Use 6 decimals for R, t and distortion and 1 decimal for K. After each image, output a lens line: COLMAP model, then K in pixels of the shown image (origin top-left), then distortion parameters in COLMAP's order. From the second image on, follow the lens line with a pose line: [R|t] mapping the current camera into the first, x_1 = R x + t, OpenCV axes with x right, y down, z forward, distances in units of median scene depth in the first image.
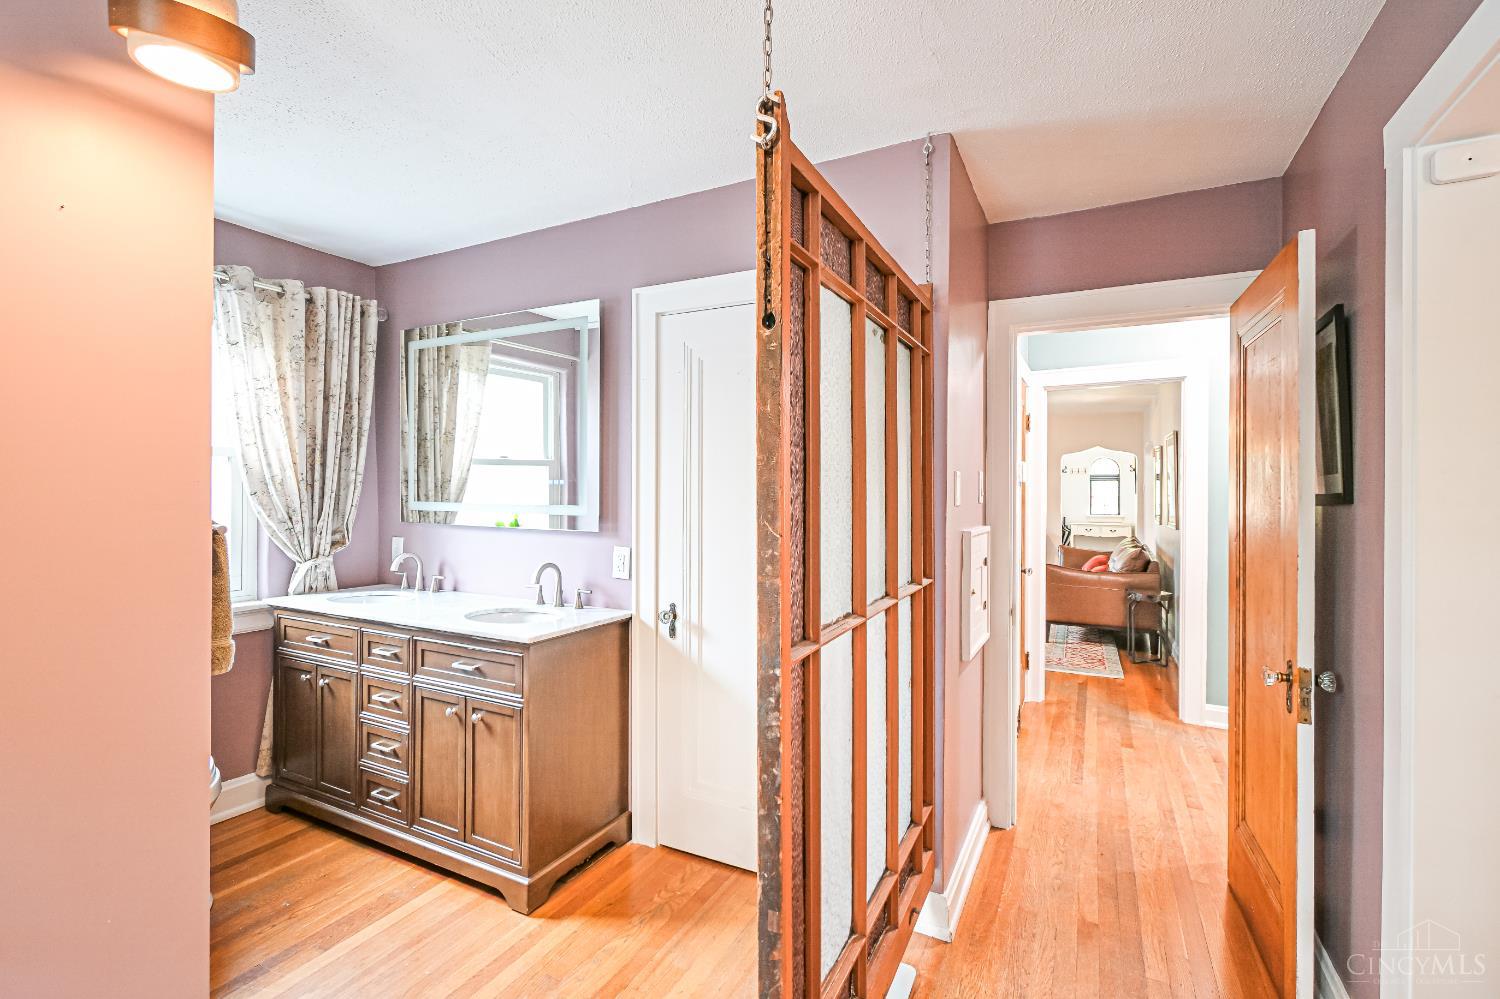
lens RADIAL K [[660.1, 0, 750.7], [0, 660.1, 491.3], [0, 0, 1]] dist [0.007366, -0.003849]
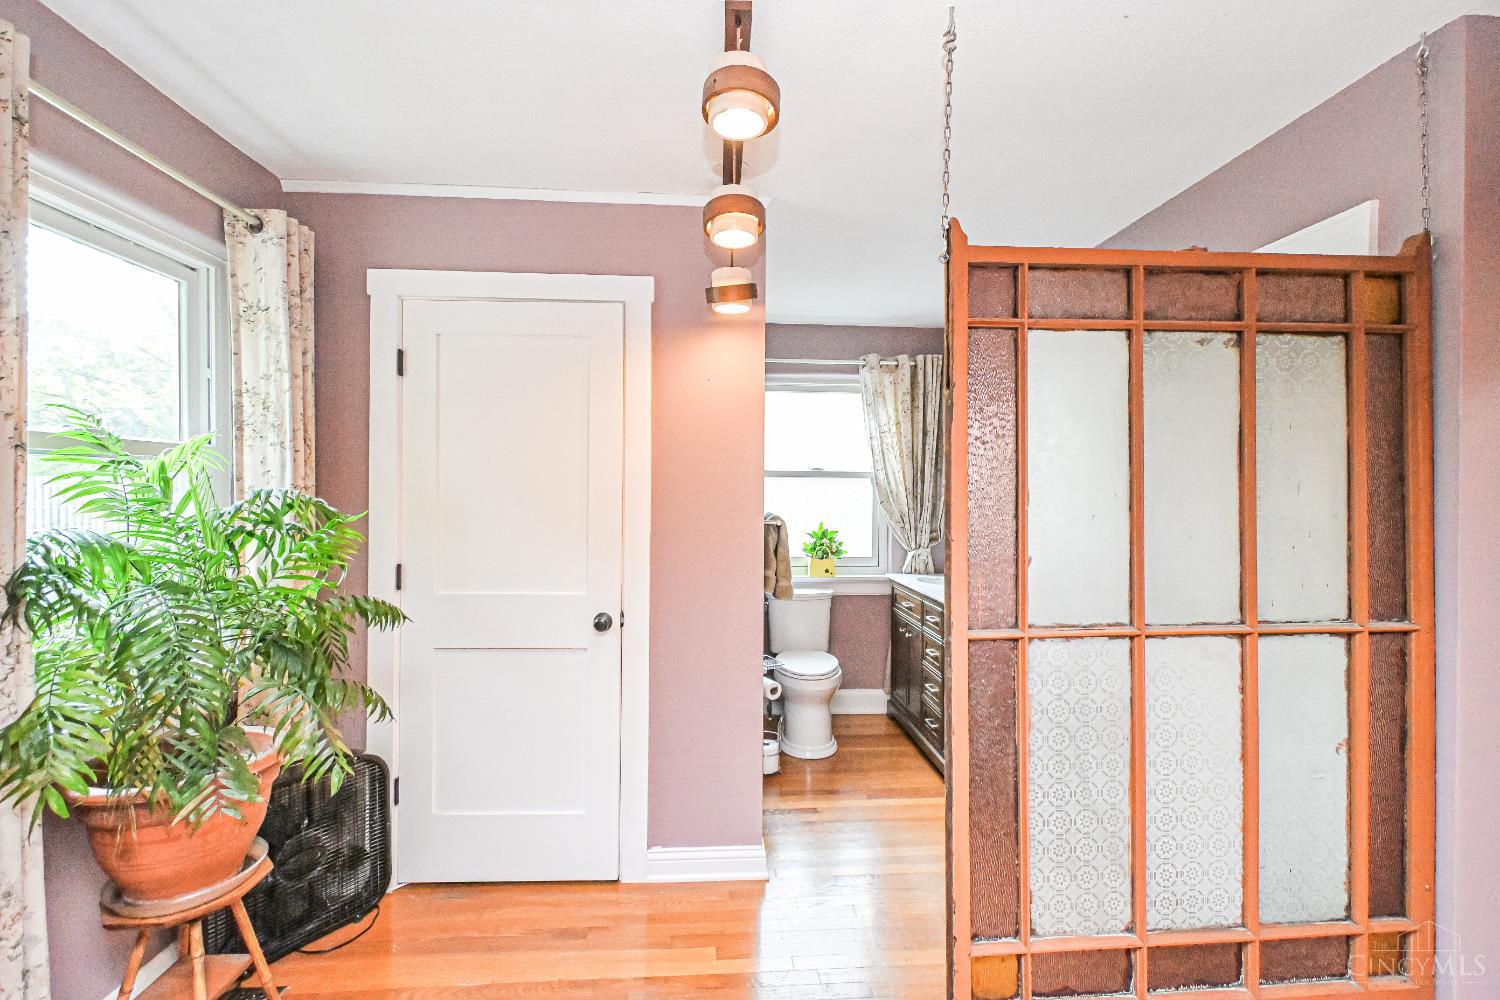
lens RADIAL K [[660.1, 0, 751.1], [0, 660.1, 495.8], [0, 0, 1]] dist [0.007366, -0.003849]
pose [[0.520876, 0.000714, -0.853632, 0.350673], [-0.004049, 0.999990, -0.001635, -0.007522], [0.853623, 0.004308, 0.520874, -0.029490]]
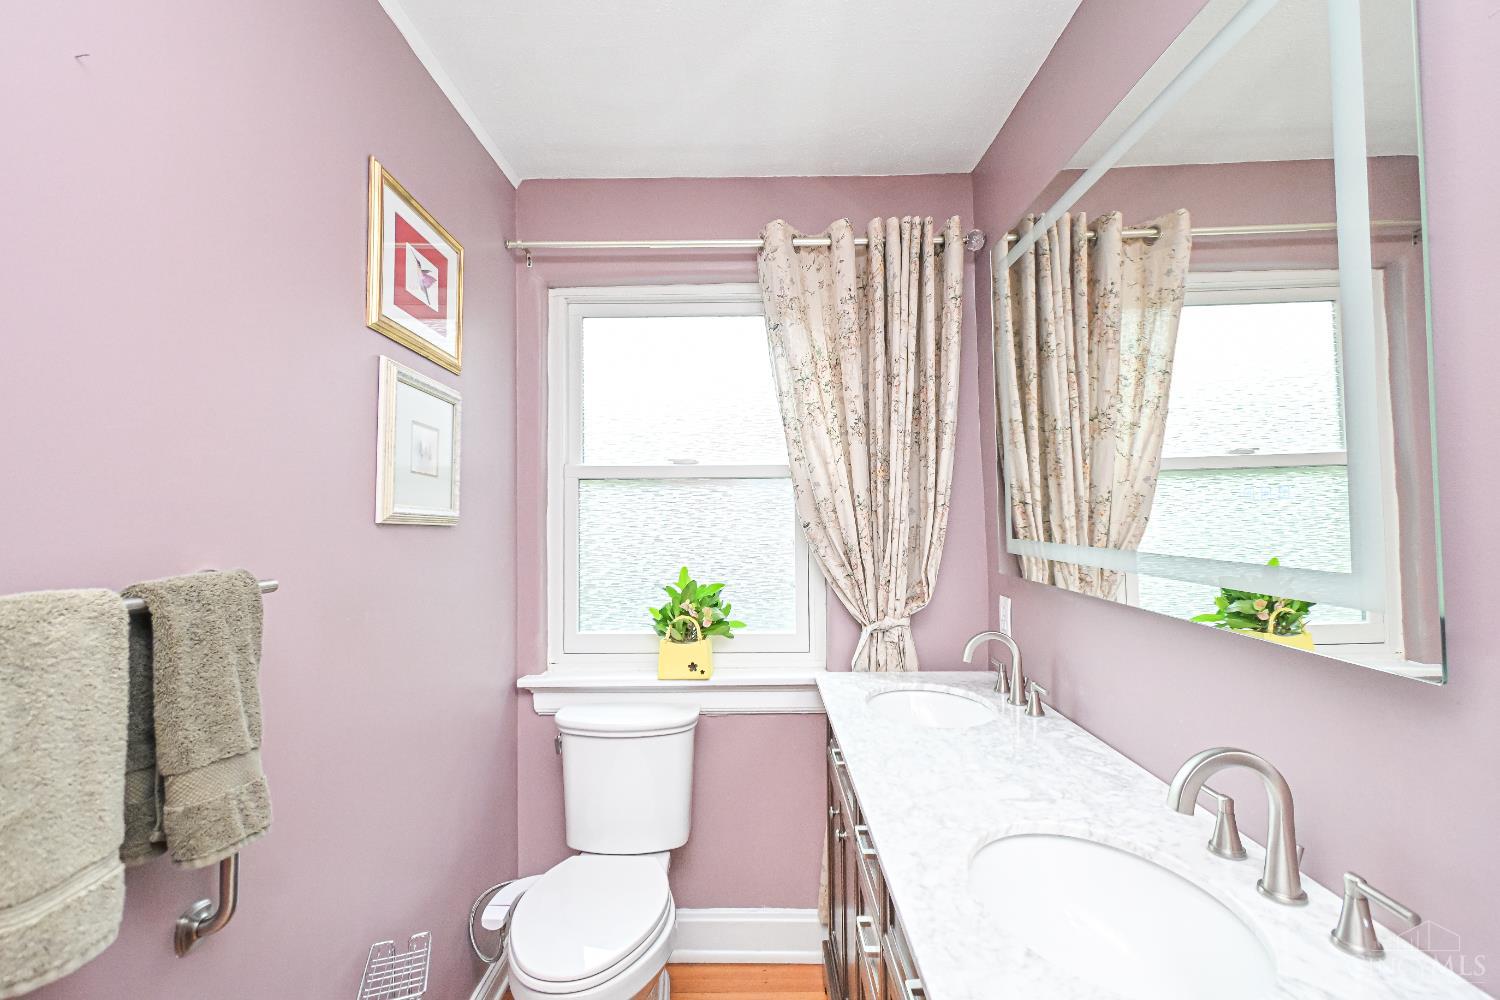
lens RADIAL K [[660.1, 0, 739.8], [0, 660.1, 507.3], [0, 0, 1]] dist [0.007366, -0.003849]
pose [[0.457897, -0.038357, -0.888177, -0.121724], [0.009871, 0.999227, -0.038064, 0.010016], [0.888950, 0.008662, 0.457922, 0.562841]]
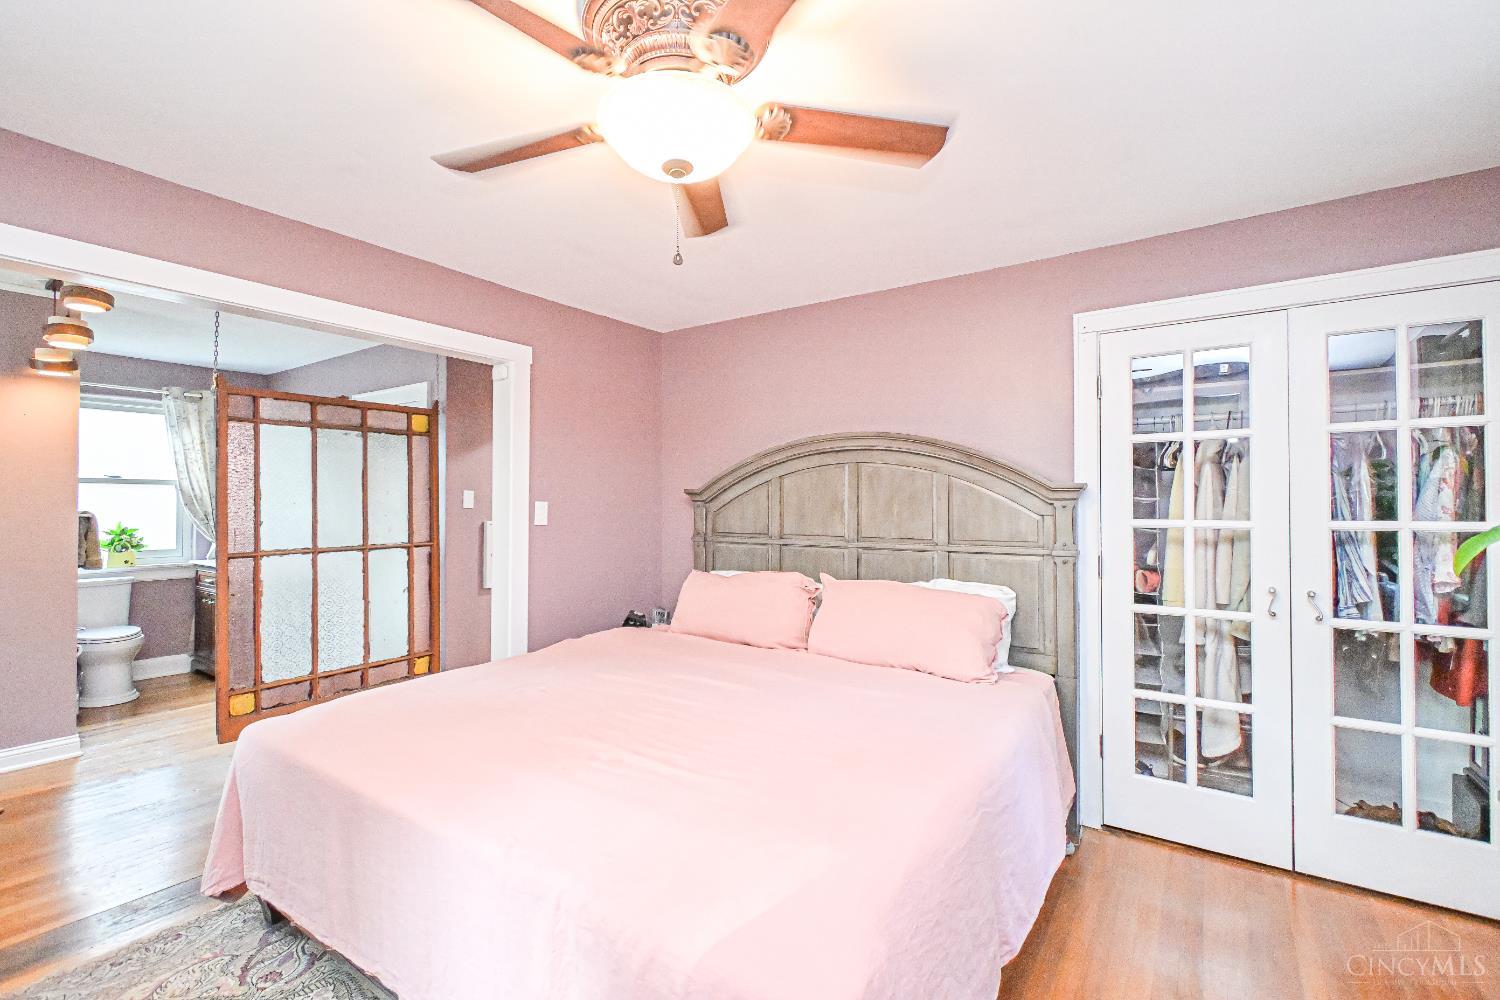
lens RADIAL K [[660.1, 0, 755.8], [0, 660.1, 495.0], [0, 0, 1]] dist [0.007366, -0.003849]
pose [[0.992037, -0.007799, -0.125709, 1.036316], [0.006083, 0.999883, -0.014024, 0.011984], [0.125804, 0.013147, 0.991968, -0.629992]]
